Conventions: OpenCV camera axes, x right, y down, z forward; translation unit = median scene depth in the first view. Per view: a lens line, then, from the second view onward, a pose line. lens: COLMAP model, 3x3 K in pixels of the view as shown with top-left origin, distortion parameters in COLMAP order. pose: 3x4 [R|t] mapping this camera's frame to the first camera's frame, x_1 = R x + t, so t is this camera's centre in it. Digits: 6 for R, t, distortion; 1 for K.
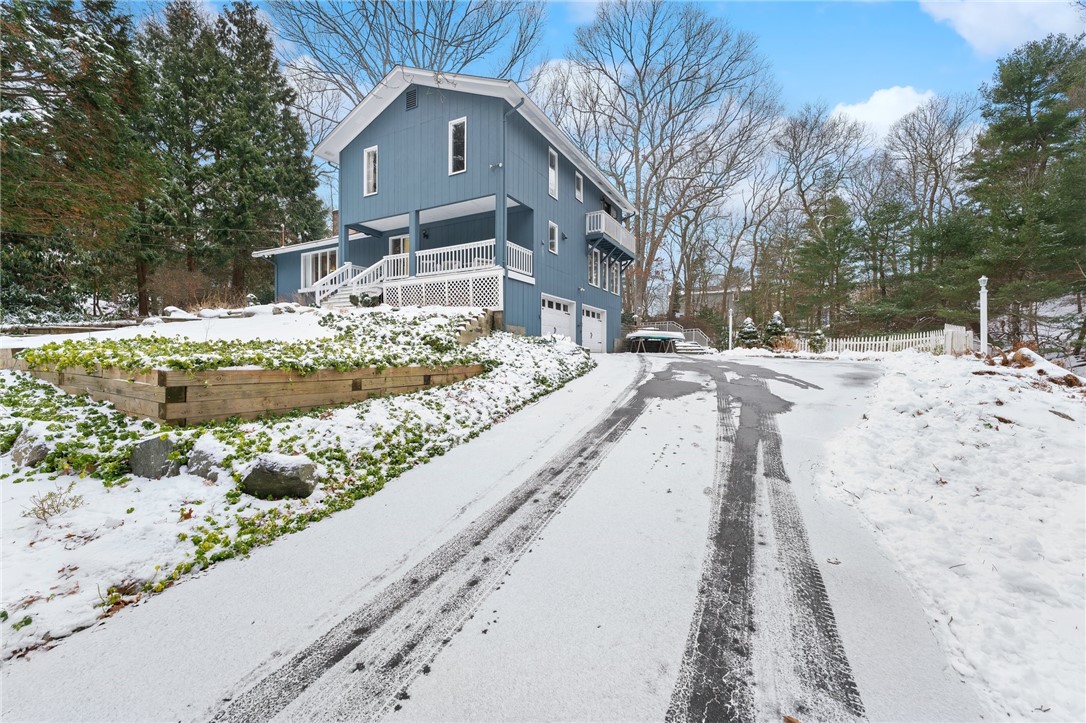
lens RADIAL K [[441.3, 0, 543.0], [0, 441.3, 357.2], [0, 0, 1]] dist [0.003382, -0.001220]
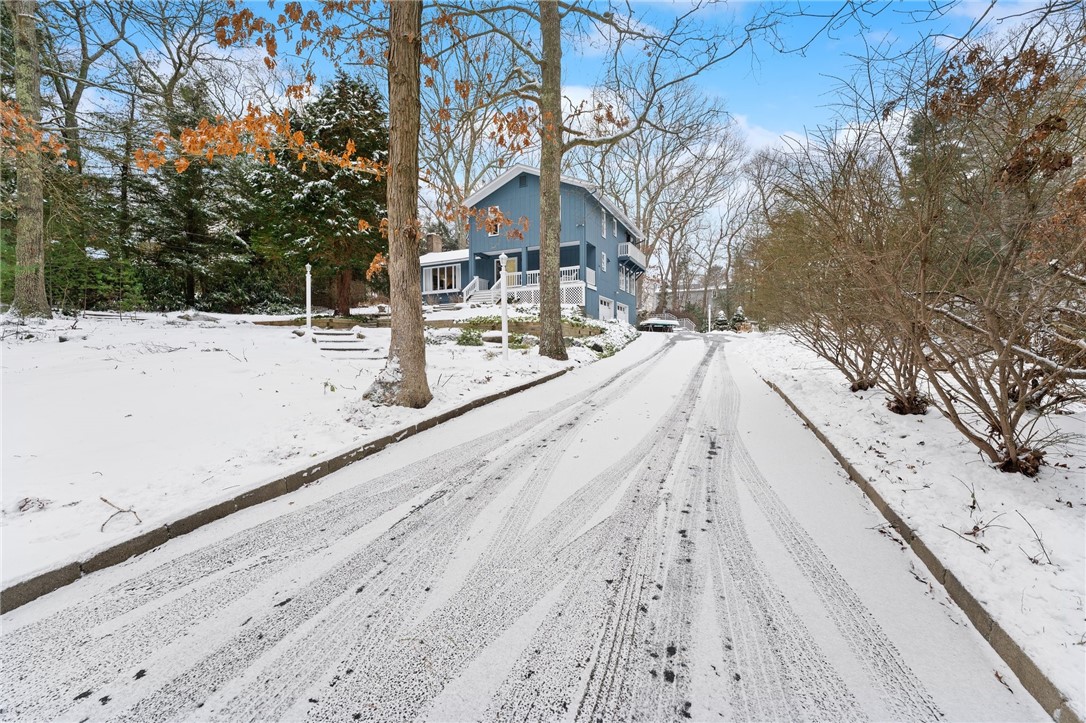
lens RADIAL K [[441.3, 0, 545.8], [0, 441.3, 358.4], [0, 0, 1]] dist [0.003382, -0.001220]
pose [[0.998961, -0.008559, 0.044758, -0.184614], [0.008049, 0.999901, 0.011553, 0.047701], [-0.044853, -0.011181, 0.998931, -0.441240]]
